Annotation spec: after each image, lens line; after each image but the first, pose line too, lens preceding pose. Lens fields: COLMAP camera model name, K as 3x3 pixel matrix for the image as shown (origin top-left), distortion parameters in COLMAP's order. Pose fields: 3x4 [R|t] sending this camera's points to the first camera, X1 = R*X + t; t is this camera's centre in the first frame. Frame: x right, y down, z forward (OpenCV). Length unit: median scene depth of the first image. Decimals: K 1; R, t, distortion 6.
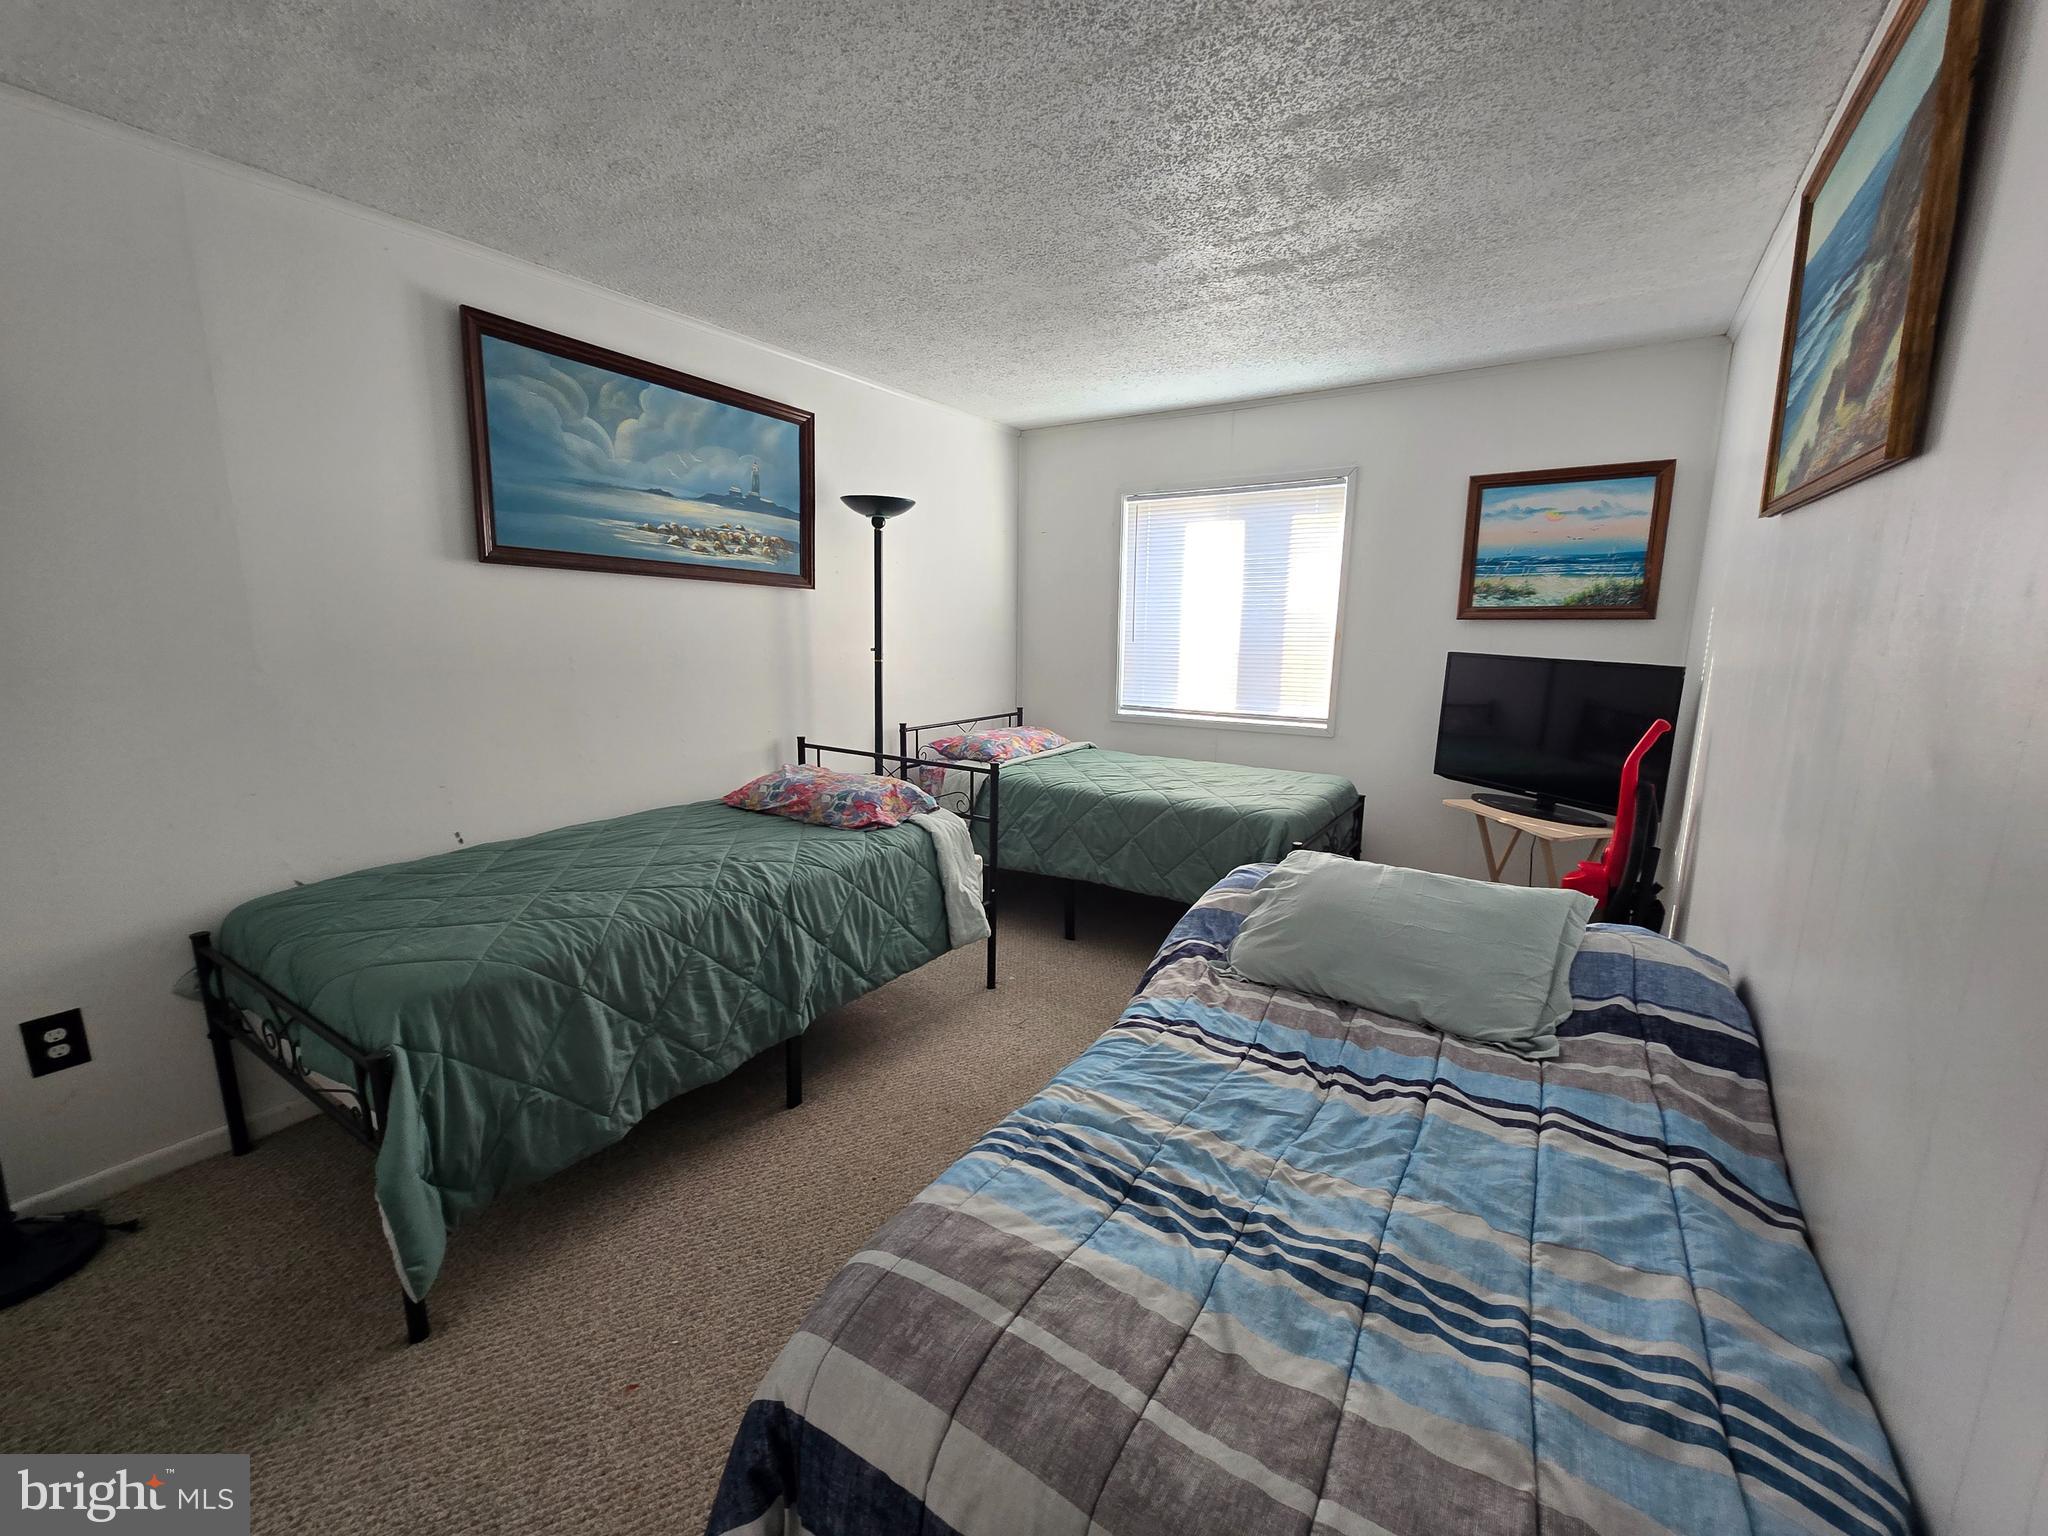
lens RADIAL K [[830.3, 0, 1012.3], [0, 830.3, 774.4], [0, 0, 1]] dist [-0.000332, -0.000612]
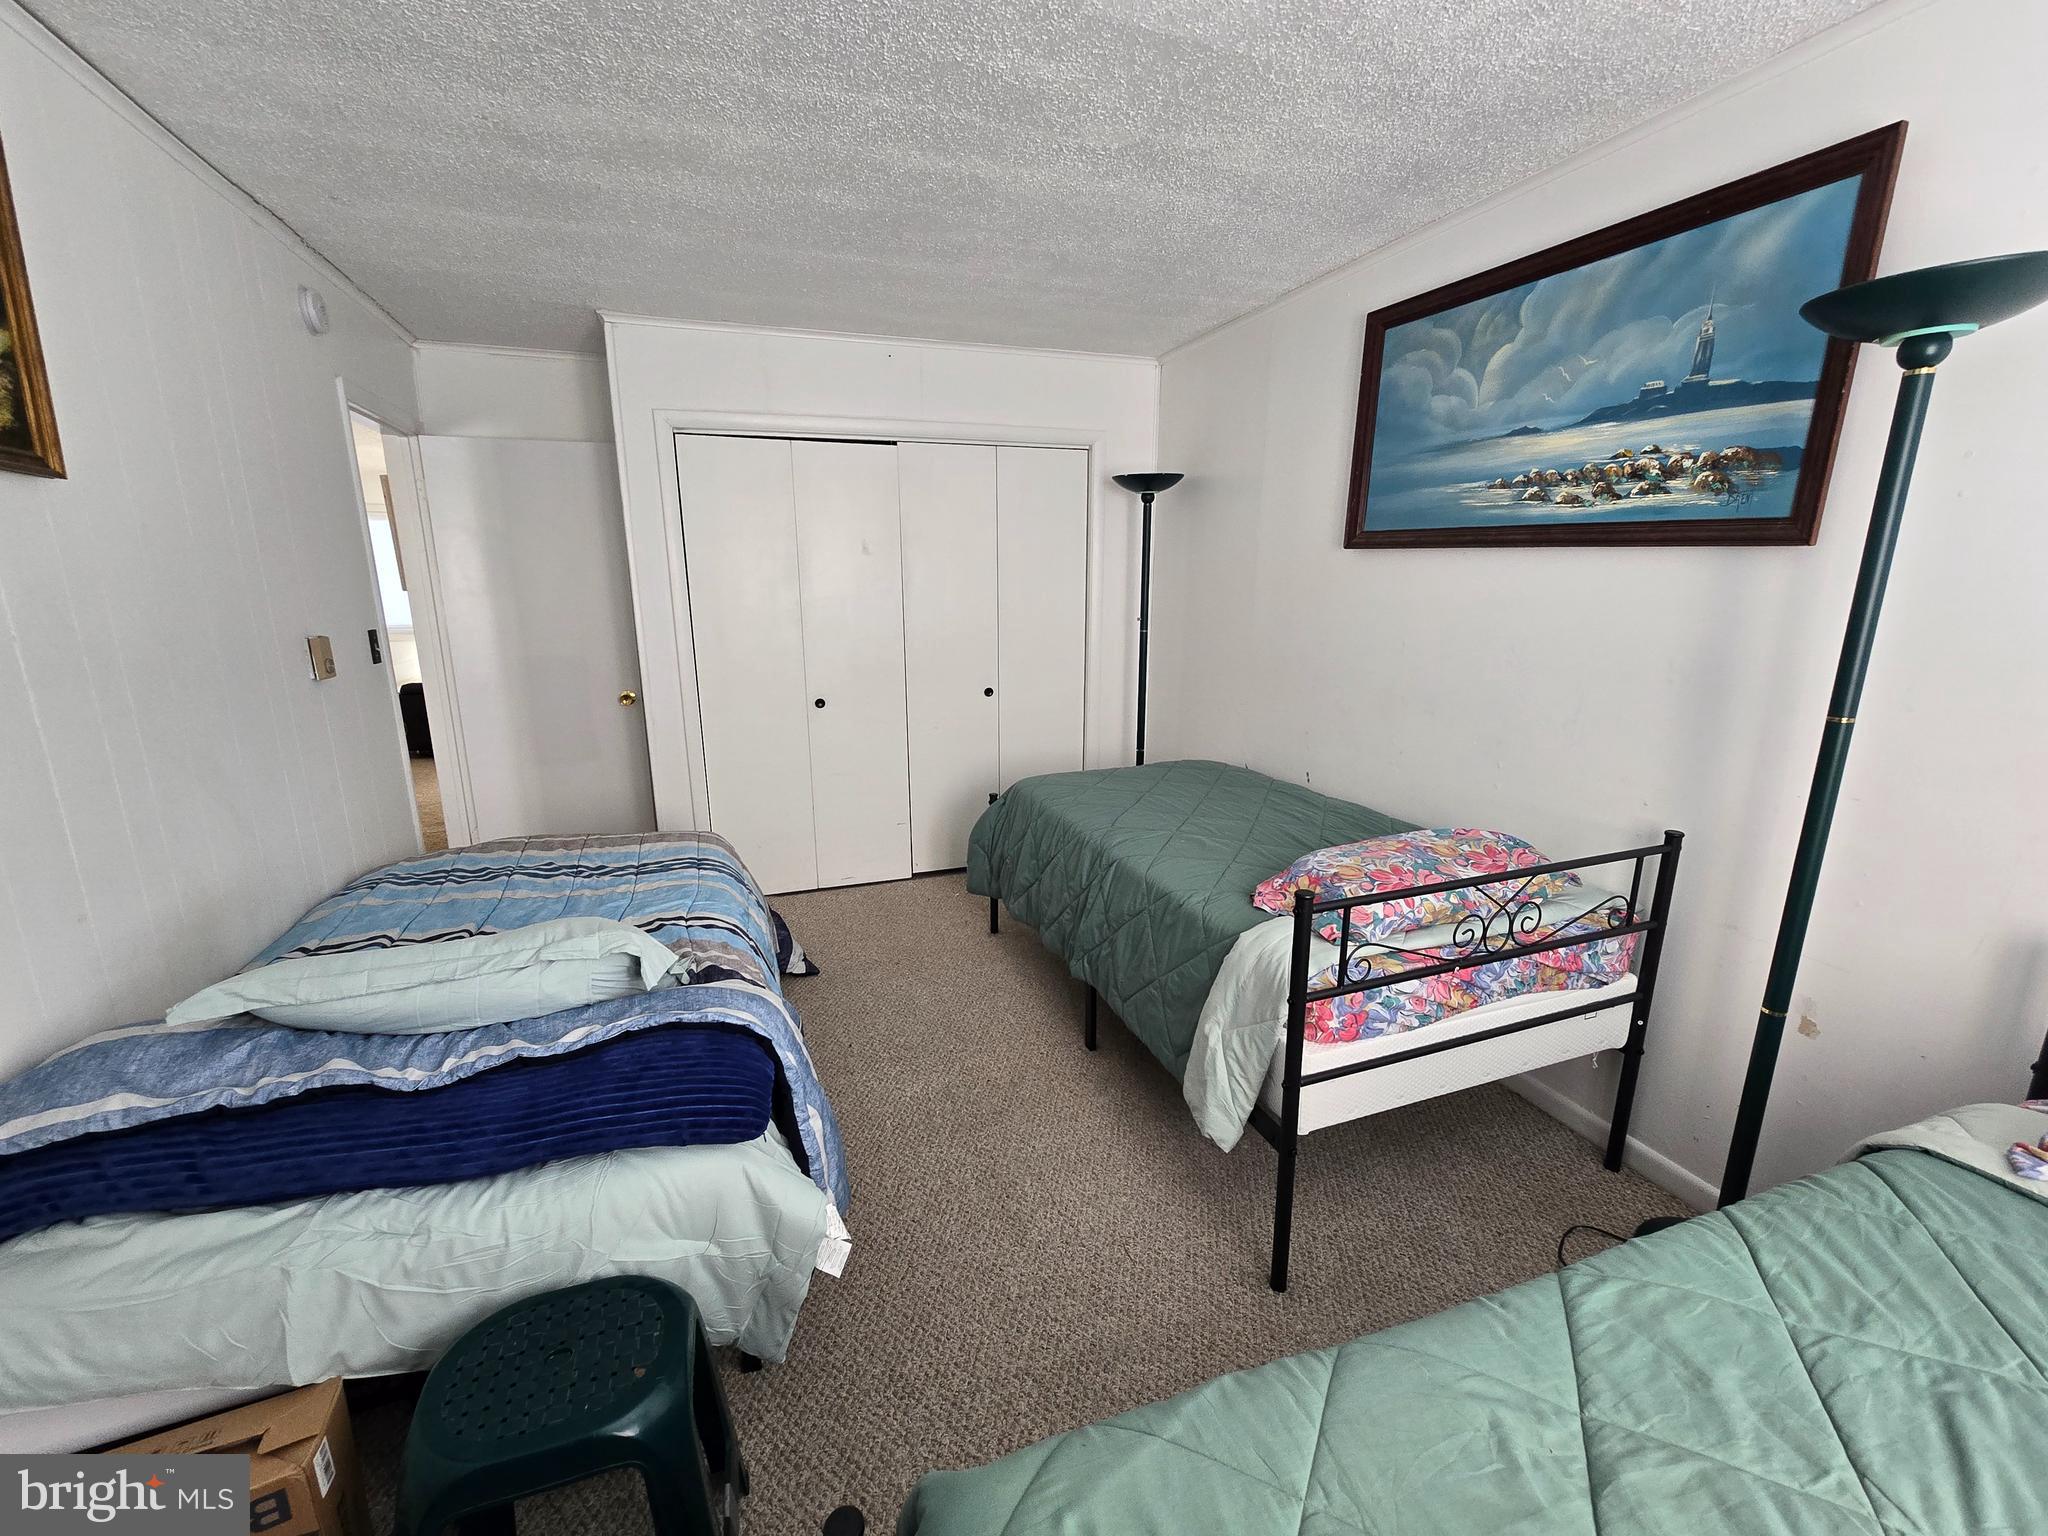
lens RADIAL K [[830.3, 0, 1006.9], [0, 830.3, 755.1], [0, 0, 1]] dist [-0.000332, -0.000612]
pose [[-0.580330, 0.178333, -0.794616, 0.468111], [-0.132846, 0.941930, 0.308416, -0.229524], [0.803473, 0.284545, -0.522939, 1.071686]]
